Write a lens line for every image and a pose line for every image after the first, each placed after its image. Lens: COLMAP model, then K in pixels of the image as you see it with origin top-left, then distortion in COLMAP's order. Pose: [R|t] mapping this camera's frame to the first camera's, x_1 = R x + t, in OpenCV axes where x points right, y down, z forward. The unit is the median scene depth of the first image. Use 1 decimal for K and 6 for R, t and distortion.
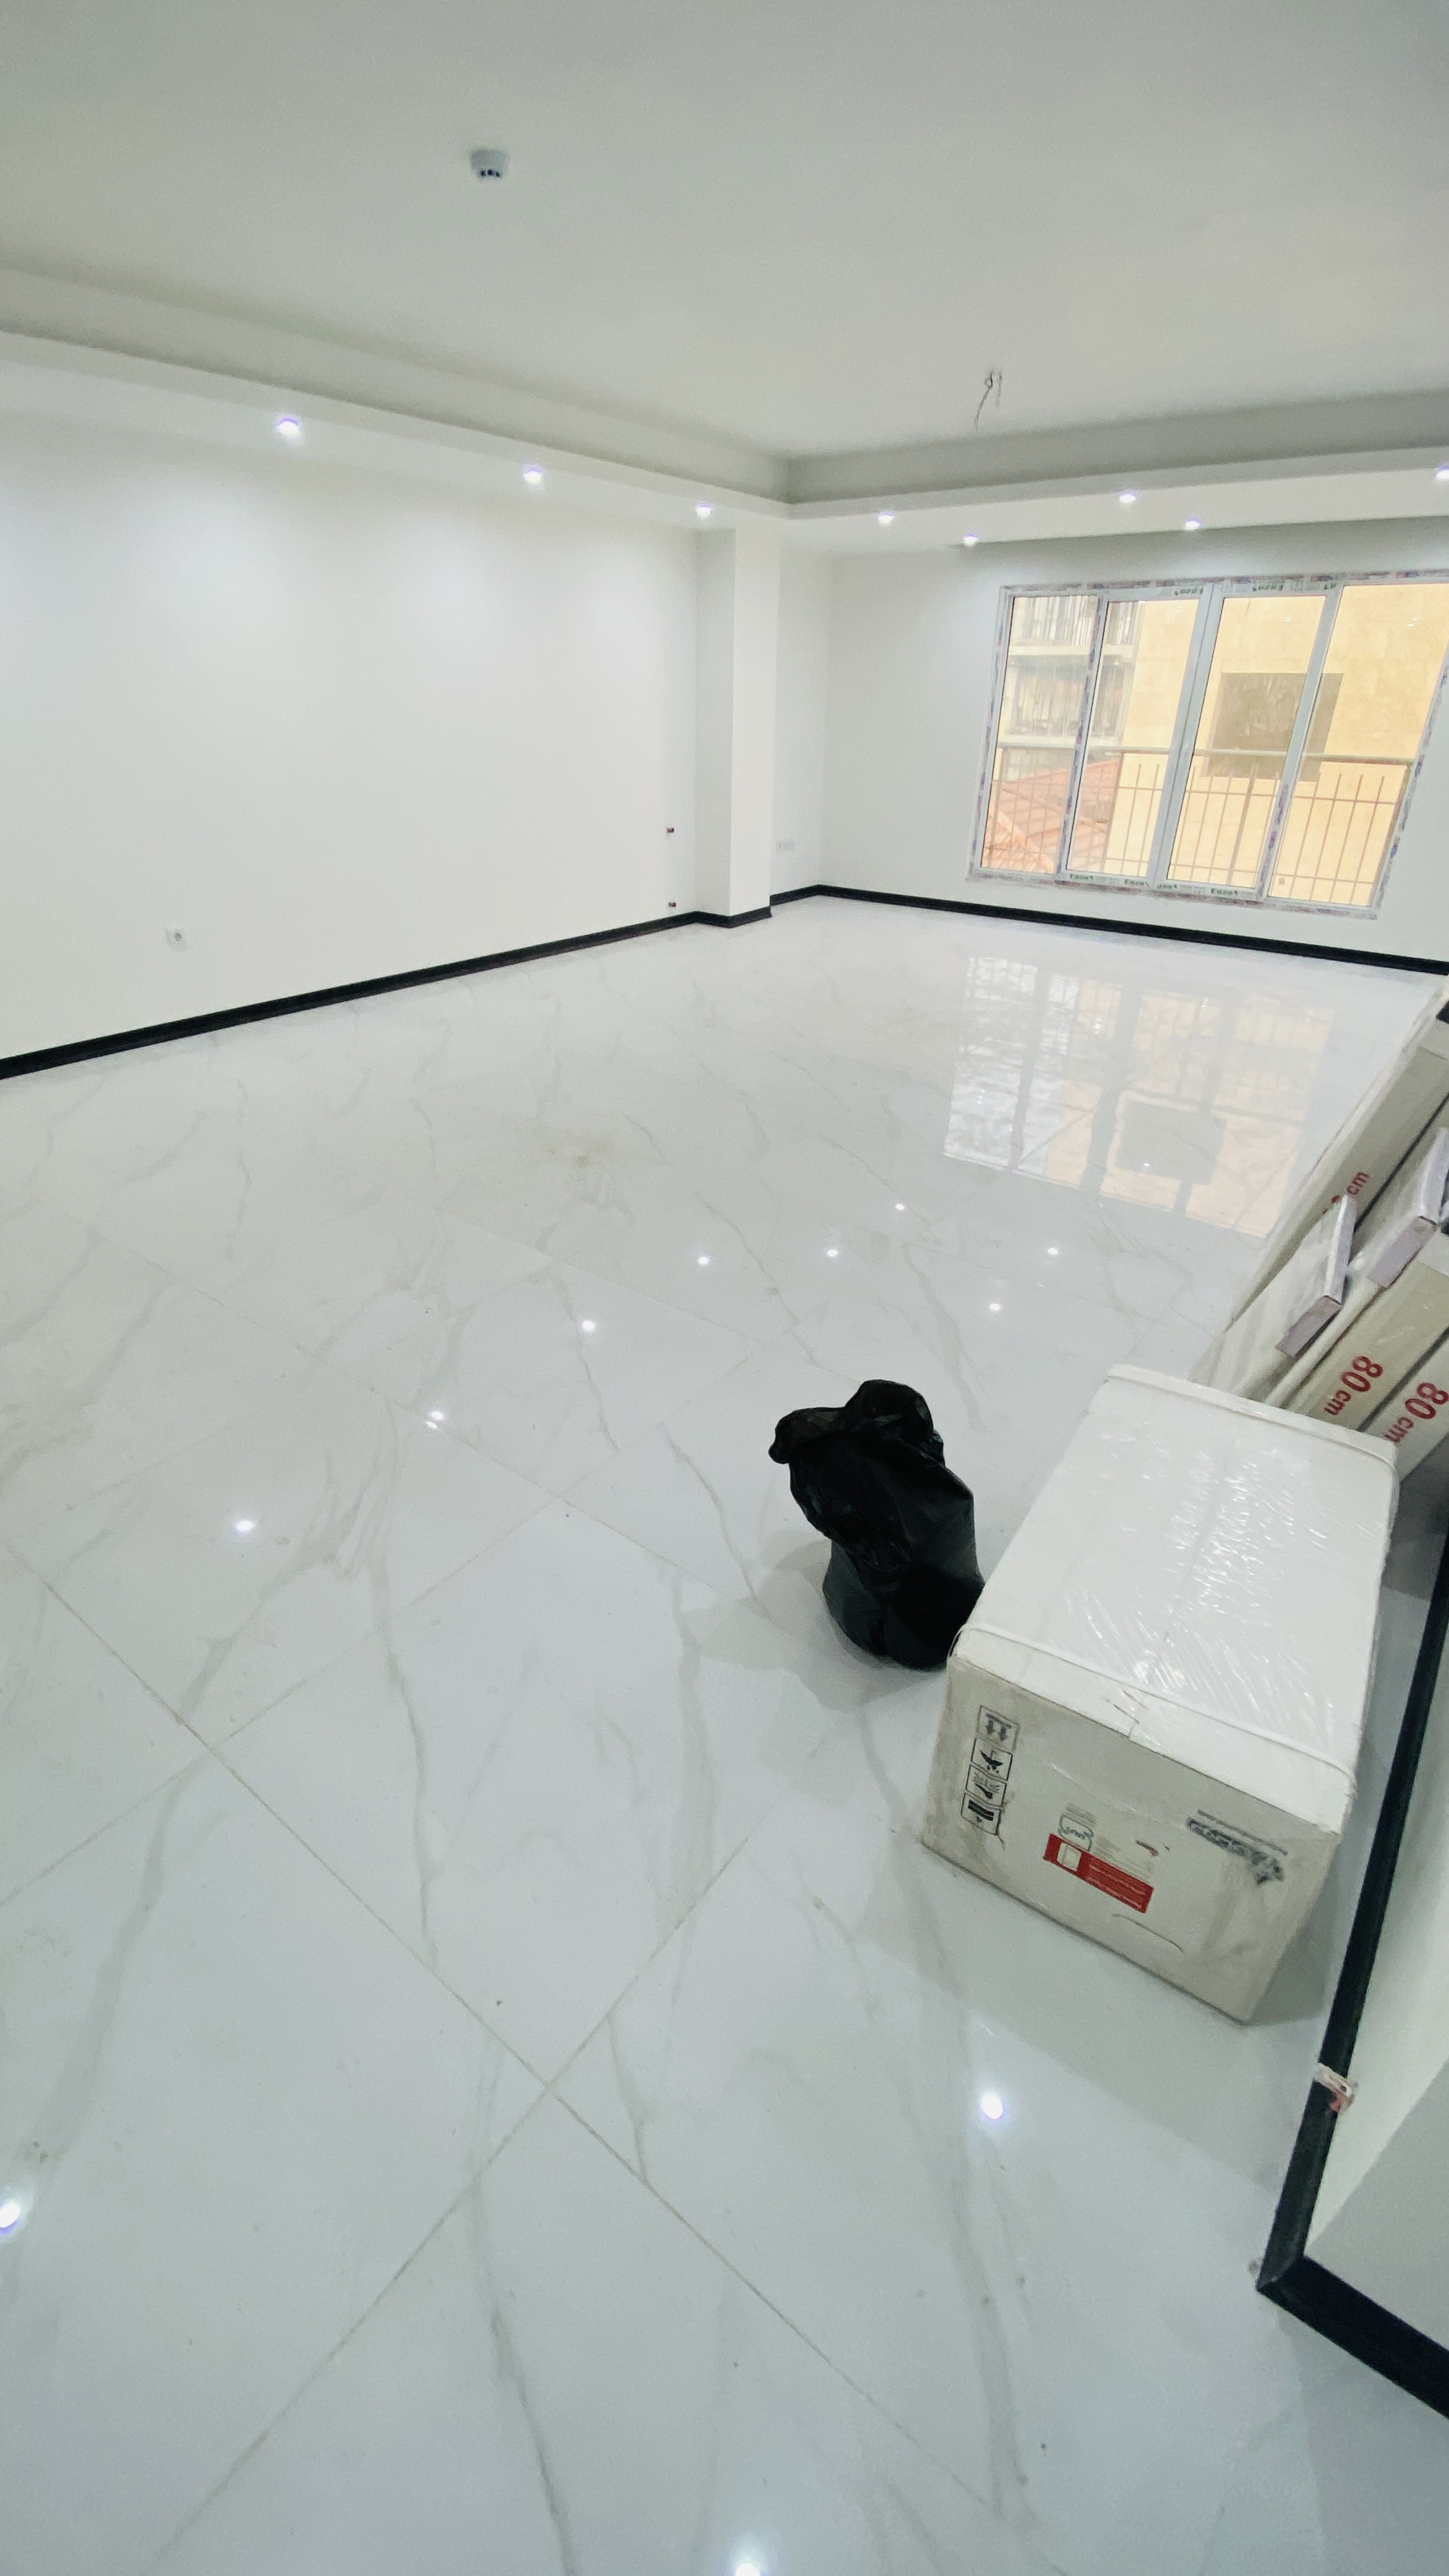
lens RADIAL K [[1046.2, 0, 724.5], [0, 1046.2, 1288.0], [0, 0, 1]] dist [-0.010234, -0.000075]
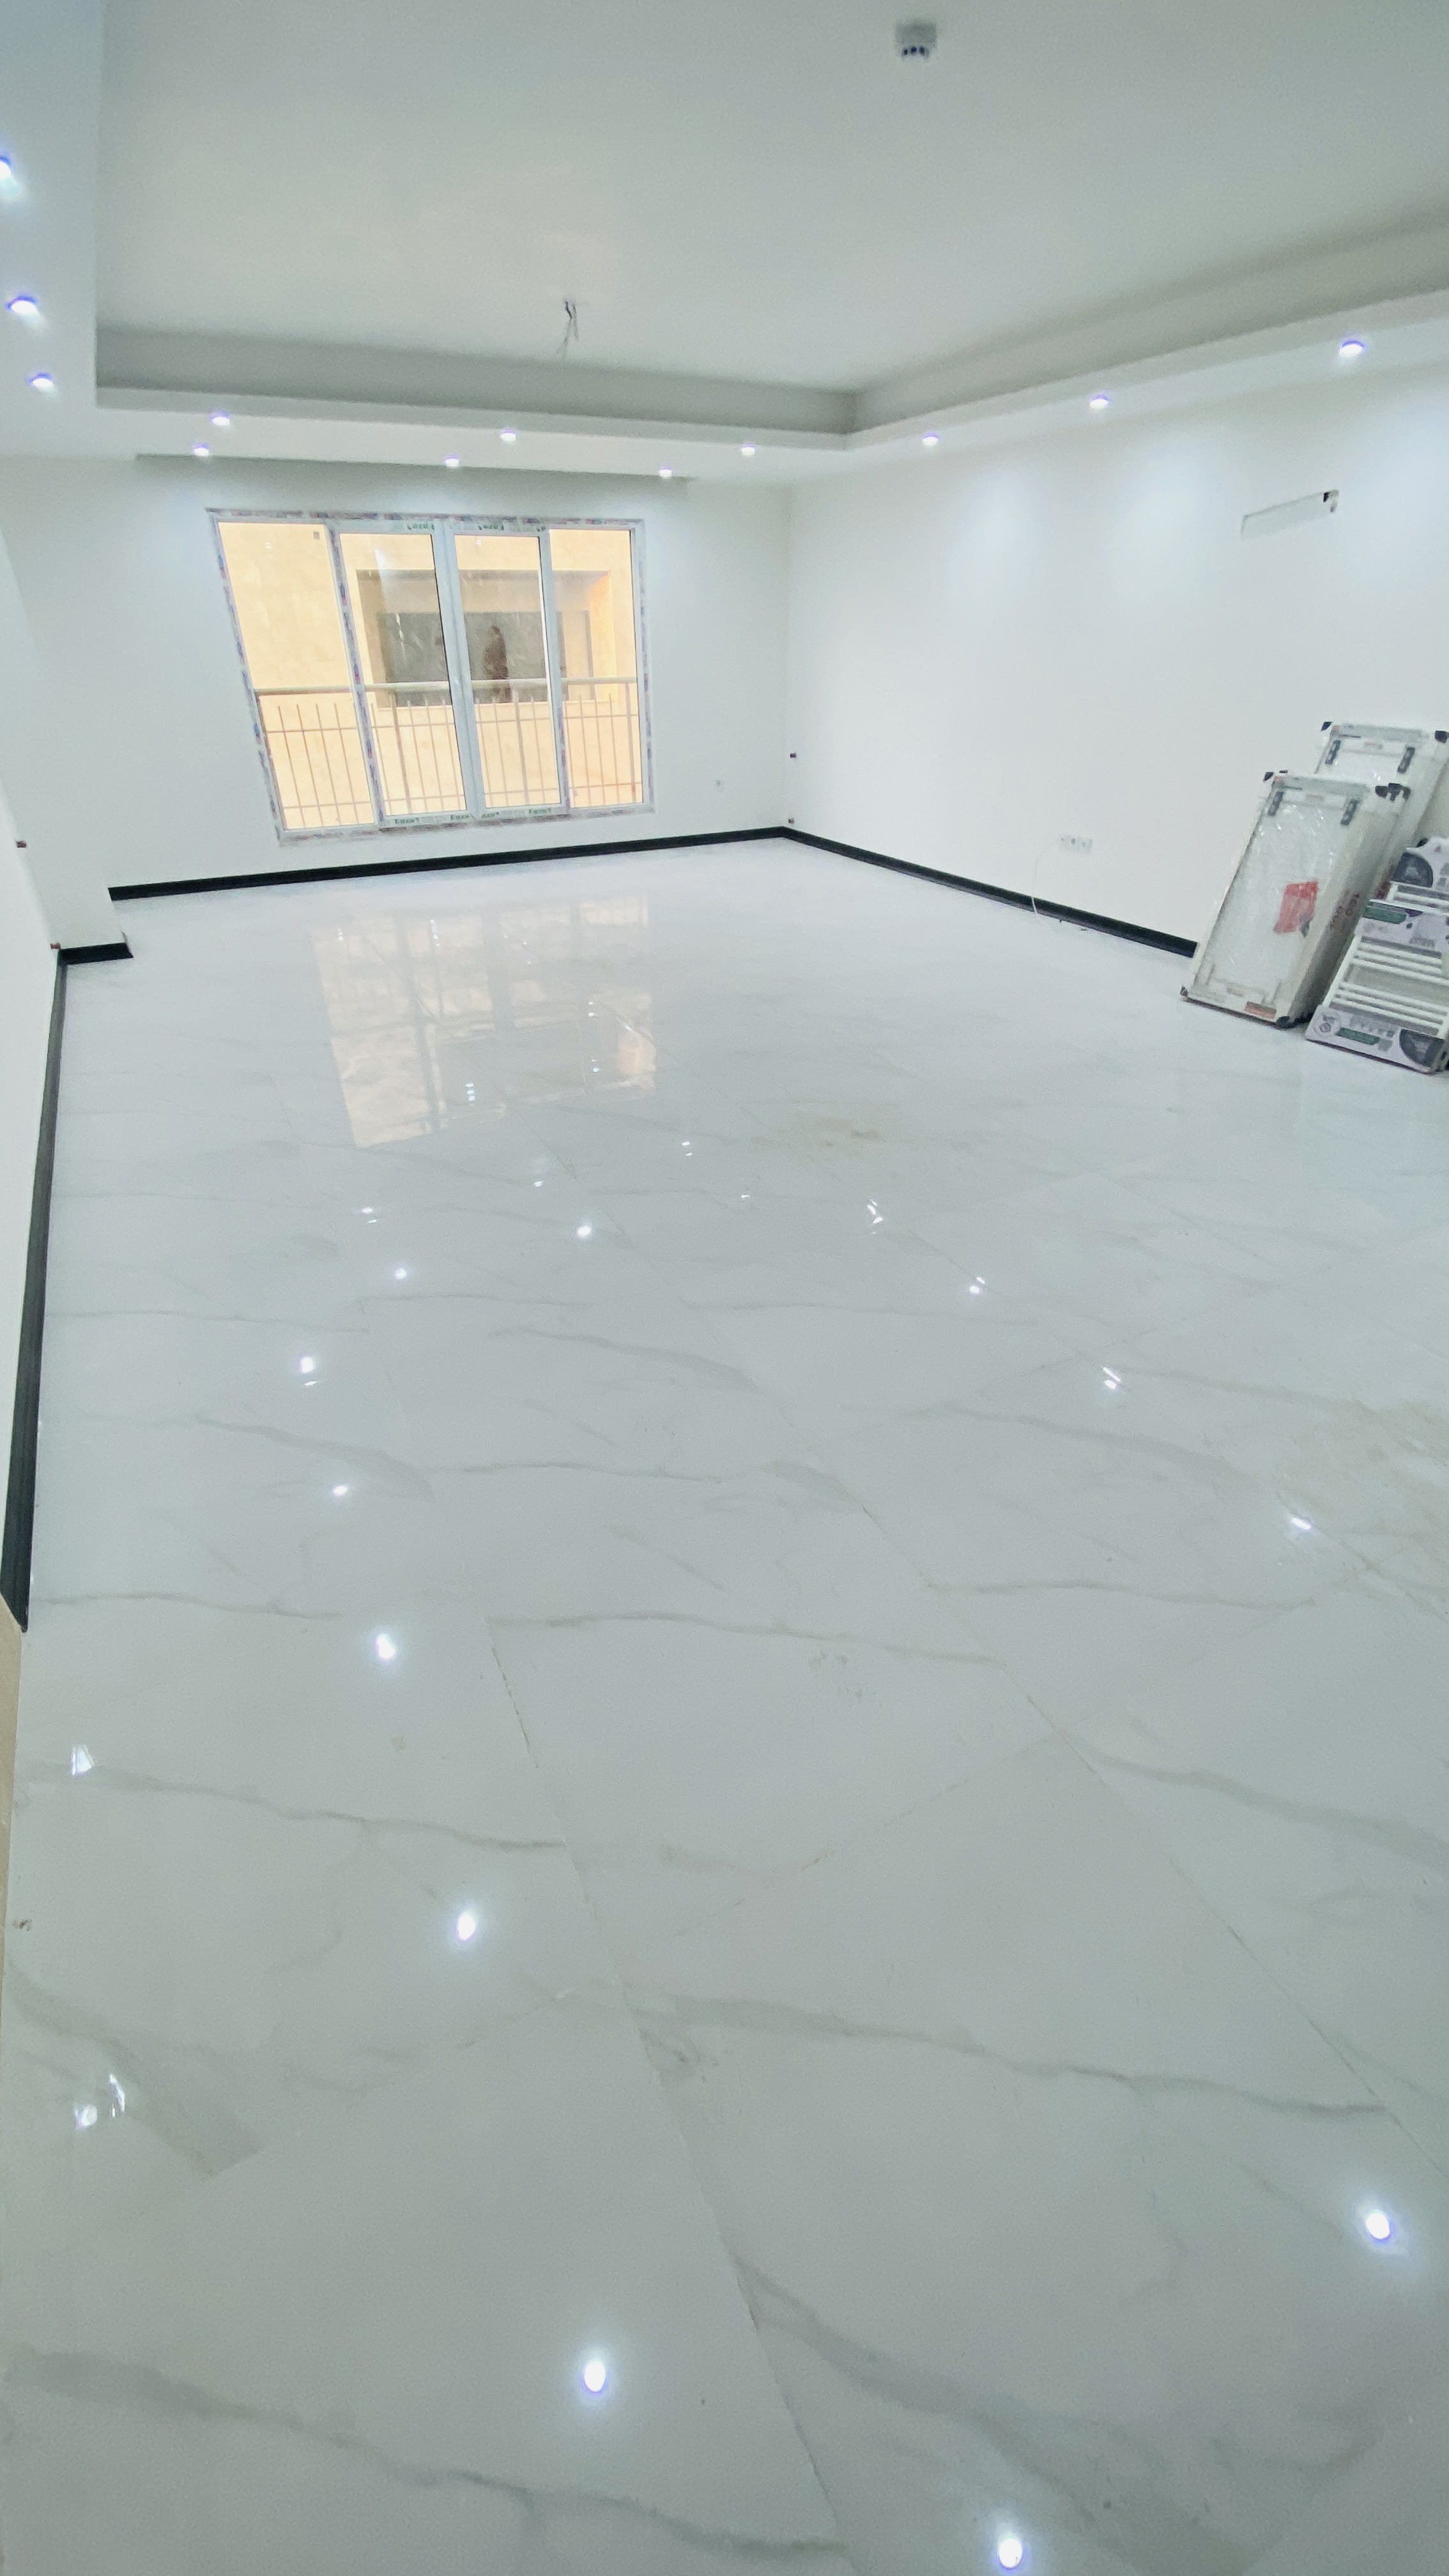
lens RADIAL K [[1030.4, 0, 724.5], [0, 1030.4, 1288.0], [0, 0, 1]] dist [0.000374, -0.000170]
pose [[0.480996, -0.487990, 0.728360, -0.508909], [0.445970, 0.851448, 0.275946, -0.169045], [-0.754820, 0.192098, 0.627172, 0.267060]]
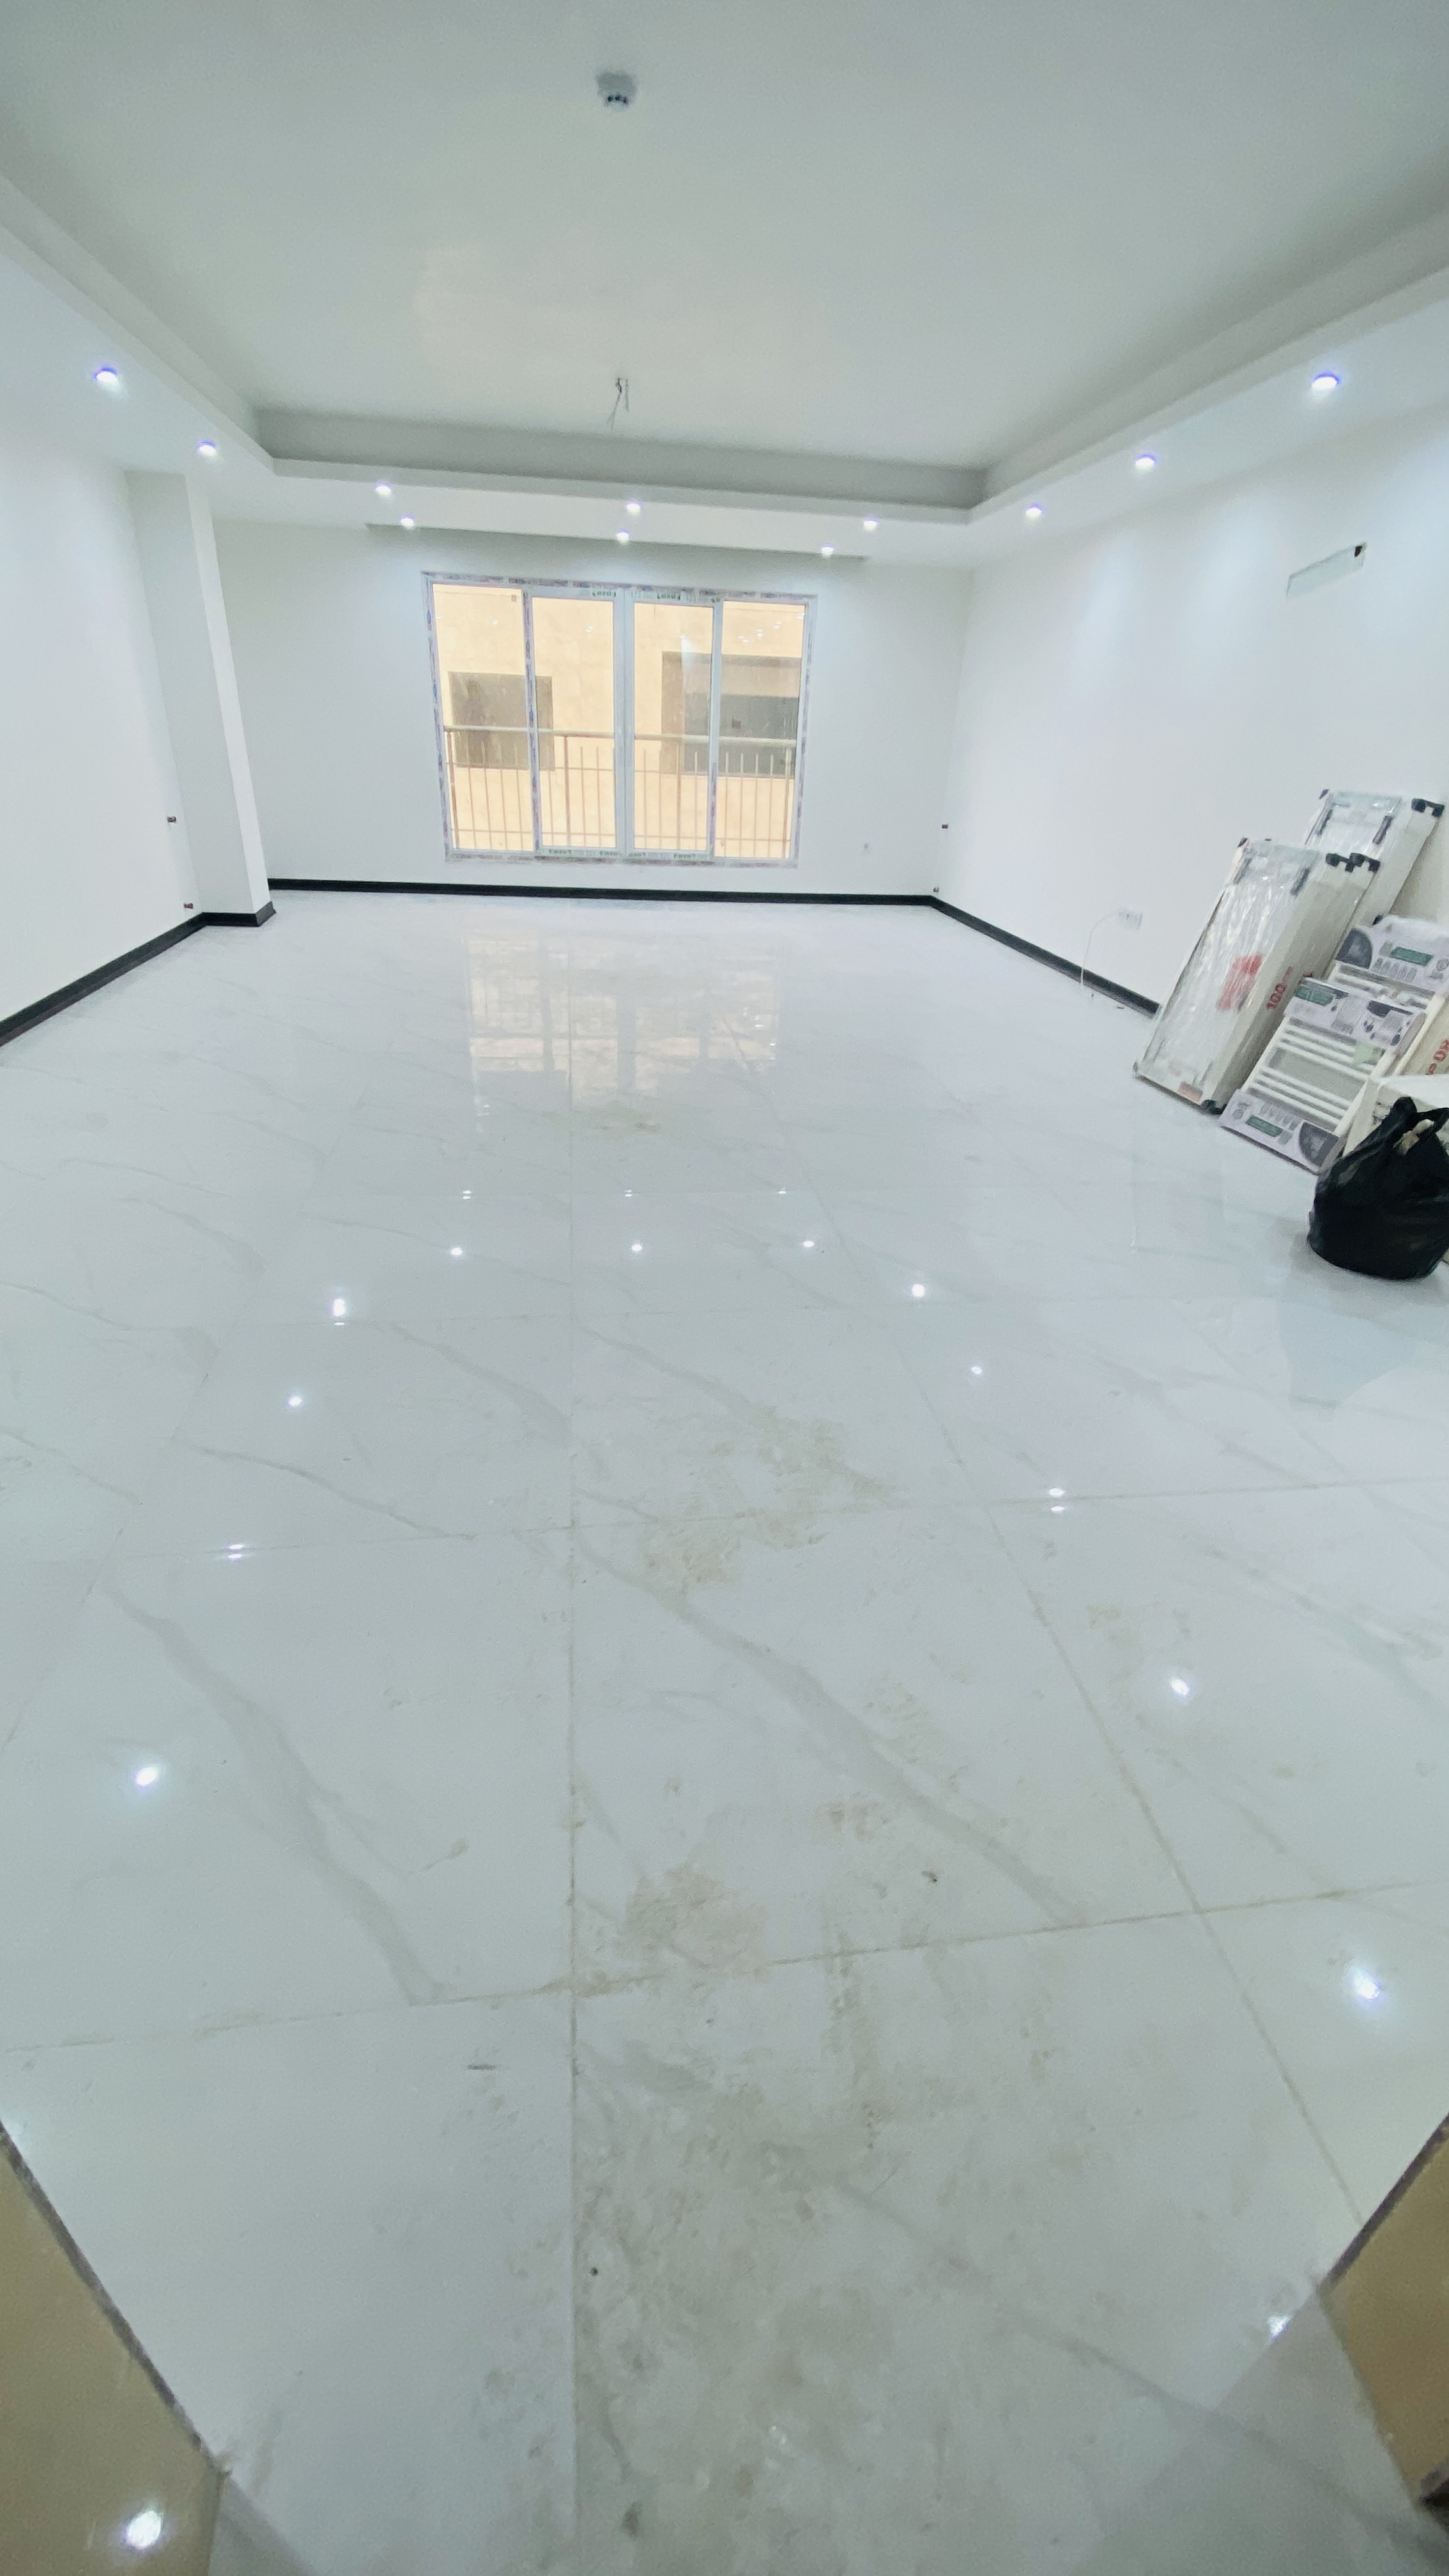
lens RADIAL K [[1036.7, 0, 724.5], [0, 1036.7, 1288.0], [0, 0, 1]] dist [0.004000, 0.000205]
pose [[0.739160, -0.305749, 0.600134, -0.368912], [0.305698, 0.946257, 0.105573, -0.023737], [-0.600160, 0.105424, 0.792902, 0.087310]]
